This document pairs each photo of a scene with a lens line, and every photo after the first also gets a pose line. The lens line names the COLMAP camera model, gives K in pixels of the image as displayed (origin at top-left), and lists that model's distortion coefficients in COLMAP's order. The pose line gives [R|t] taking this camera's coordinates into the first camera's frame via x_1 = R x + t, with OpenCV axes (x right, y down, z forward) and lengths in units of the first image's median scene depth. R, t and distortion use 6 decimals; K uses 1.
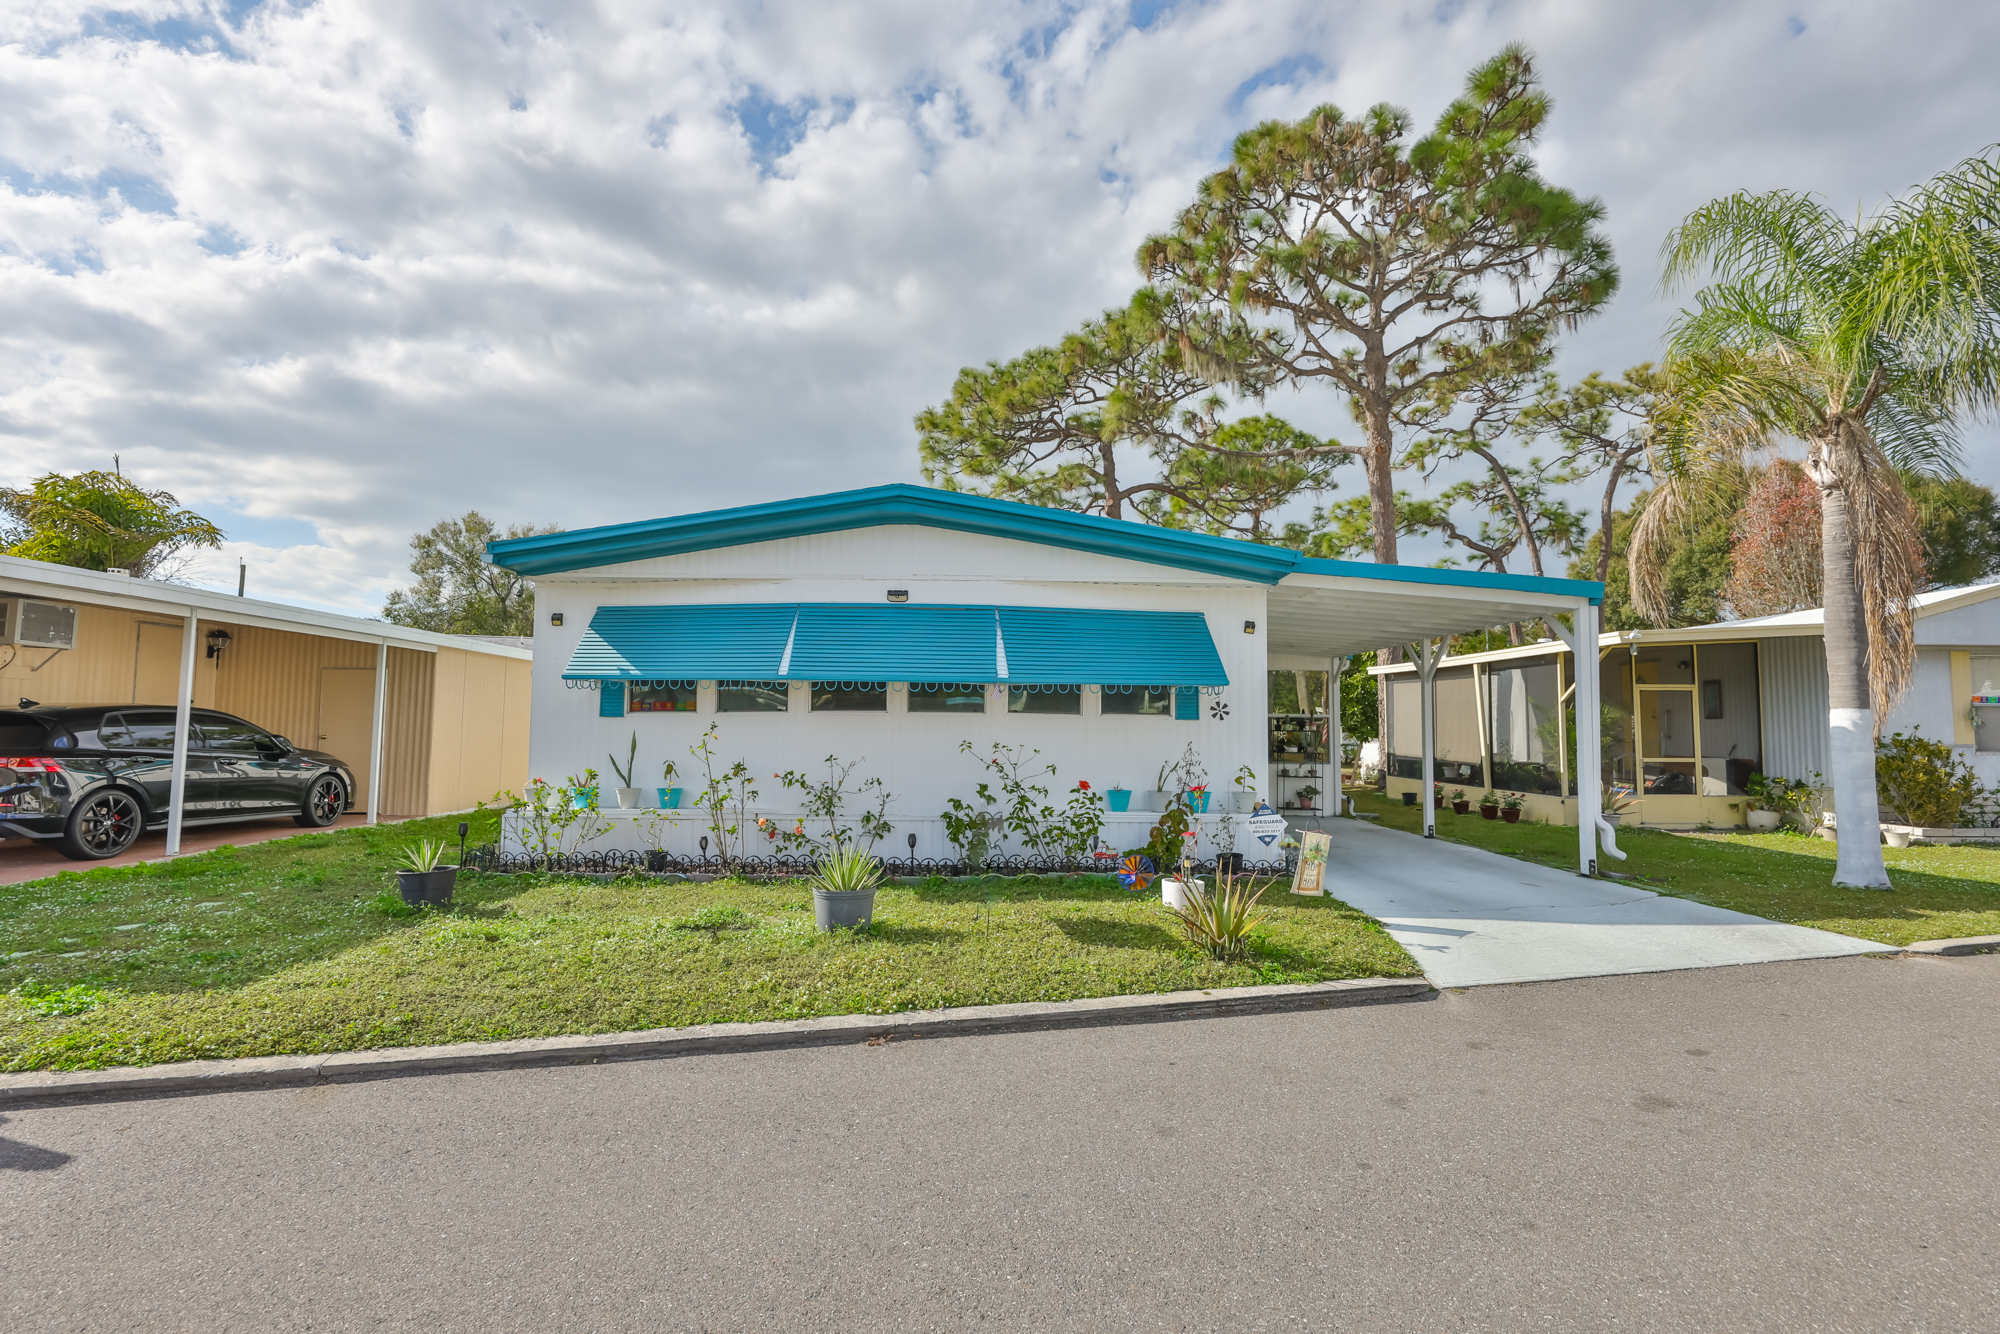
lens RADIAL K [[836.4, 0, 1004.1], [0, 836.4, 679.4], [0, 0, 1]] dist [-0.000673, -0.000143]
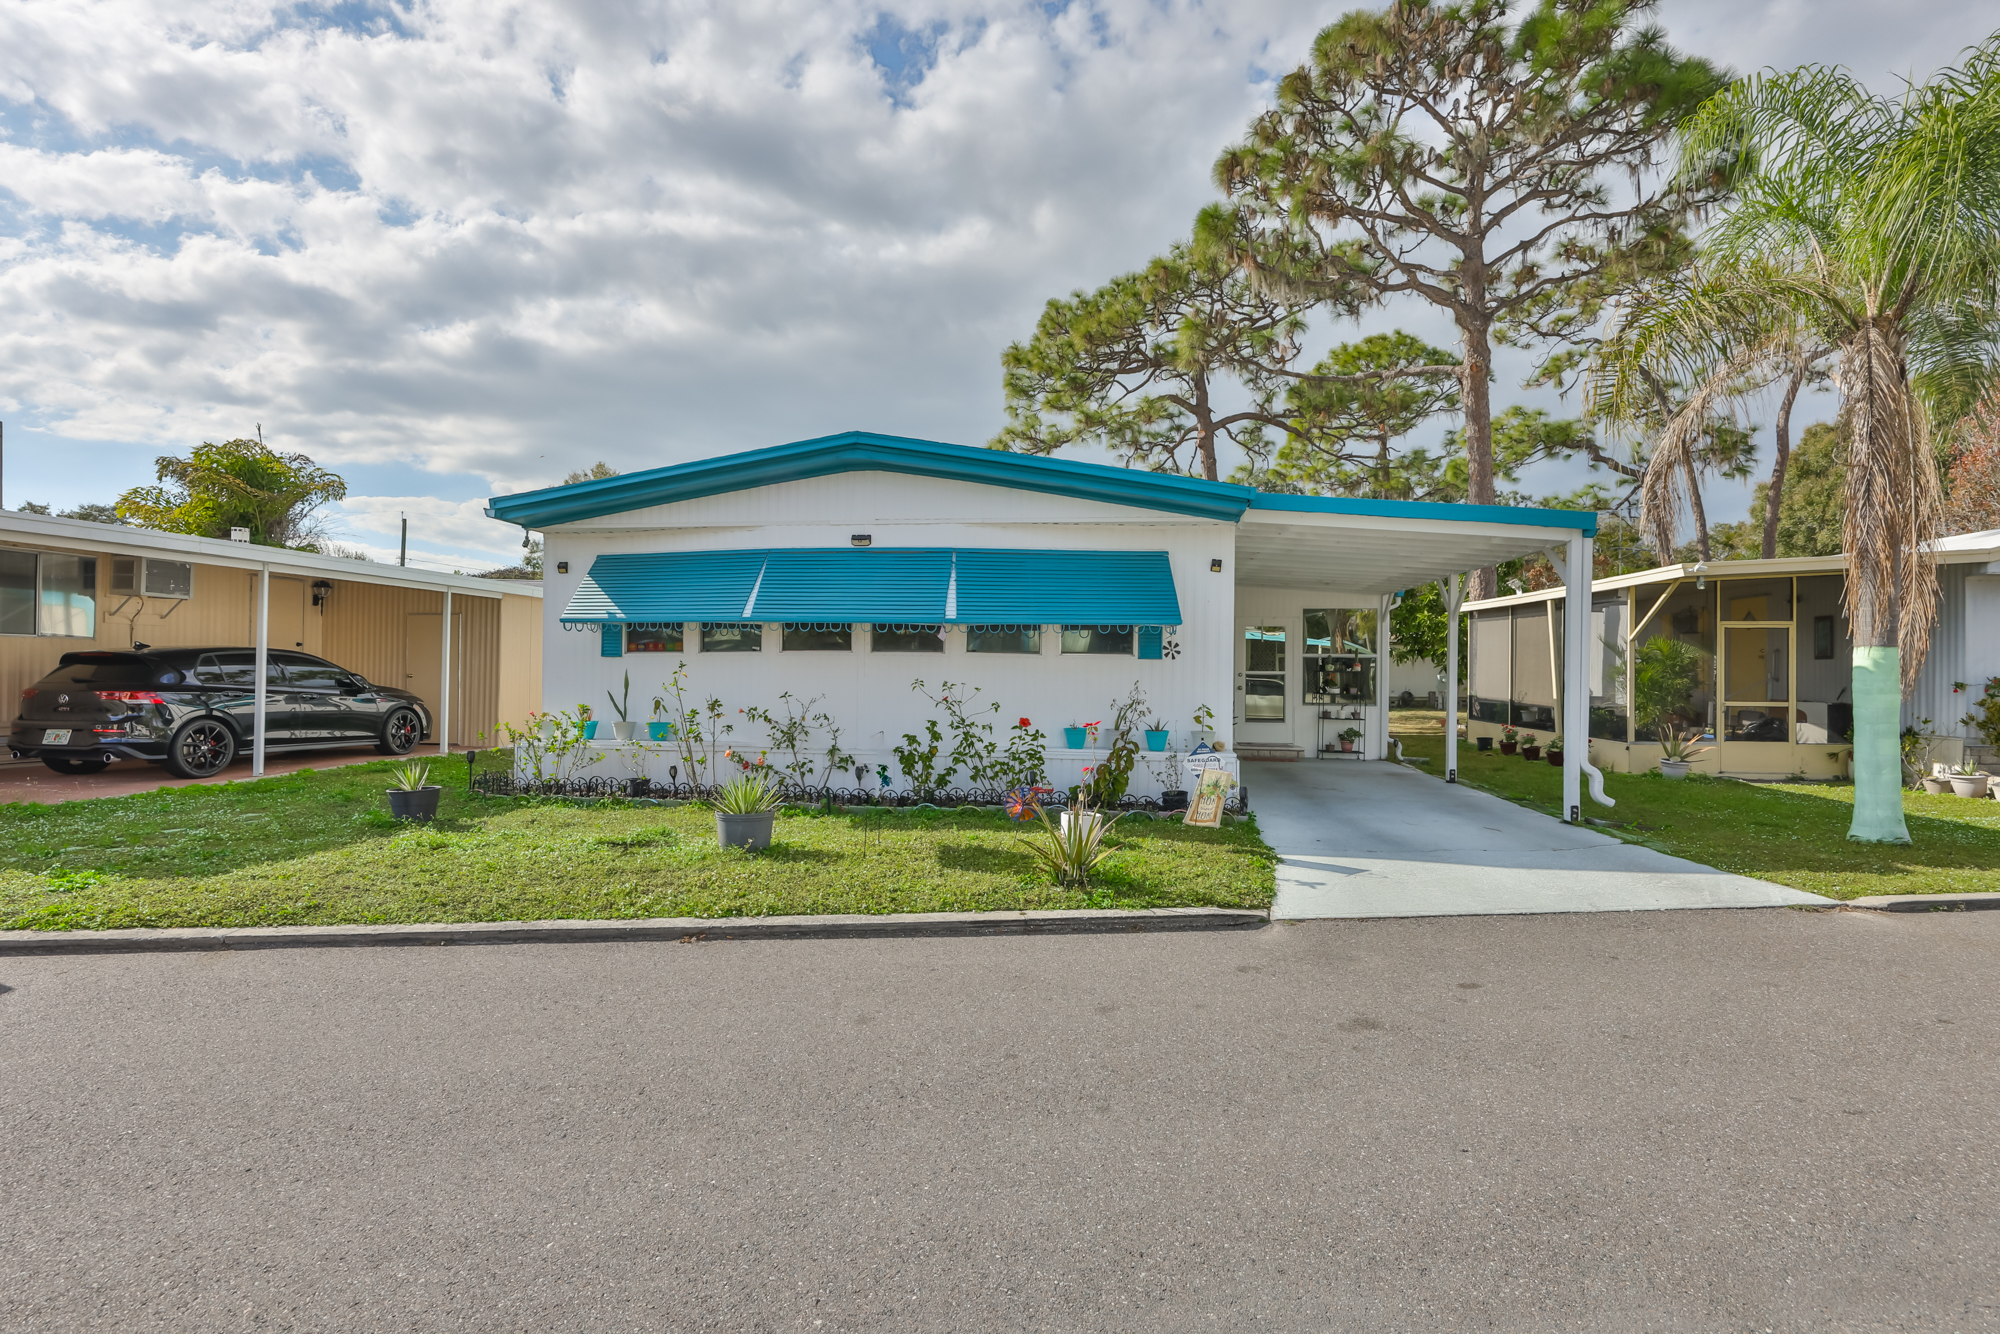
lens RADIAL K [[846.4, 0, 1000.8], [0, 846.4, 661.0], [0, 0, 1]] dist [-0.000684, 0.000611]
pose [[0.992085, -0.000267, -0.125568, 0.176659], [0.006310, 0.998840, 0.047737, 0.000937], [0.125410, -0.048151, 0.990936, -0.029228]]
